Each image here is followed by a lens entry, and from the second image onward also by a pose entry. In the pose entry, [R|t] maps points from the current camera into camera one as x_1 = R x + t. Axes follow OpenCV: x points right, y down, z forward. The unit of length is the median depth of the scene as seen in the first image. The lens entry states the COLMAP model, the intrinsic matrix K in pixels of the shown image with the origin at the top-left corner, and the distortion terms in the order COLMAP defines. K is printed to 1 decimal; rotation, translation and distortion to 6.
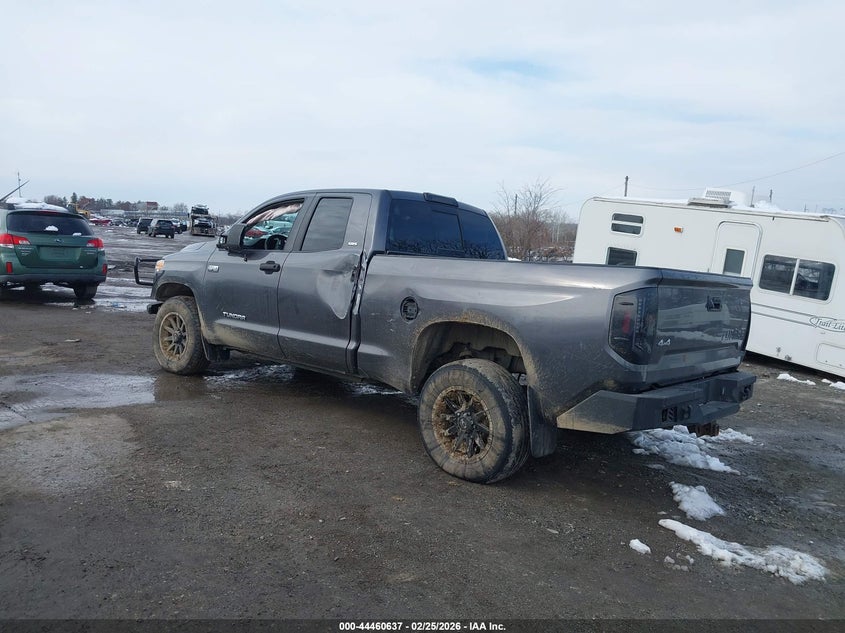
lens RADIAL K [[687.8, 0, 422.5], [0, 687.8, 316.5], [0, 0, 1]] dist [0.008021, -0.001696]
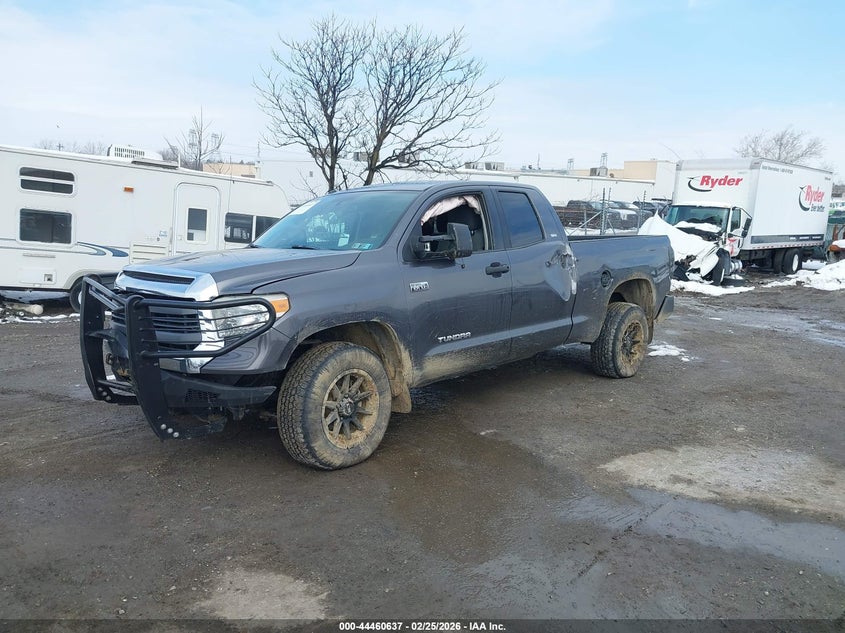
lens RADIAL K [[687.8, 0, 422.5], [0, 687.8, 316.5], [0, 0, 1]] dist [0.008021, -0.001696]
pose [[-0.011022, -0.205167, 0.978665, -0.678369], [0.089447, 0.974599, 0.205321, -0.124607], [-0.995931, 0.089802, 0.007609, 0.653097]]
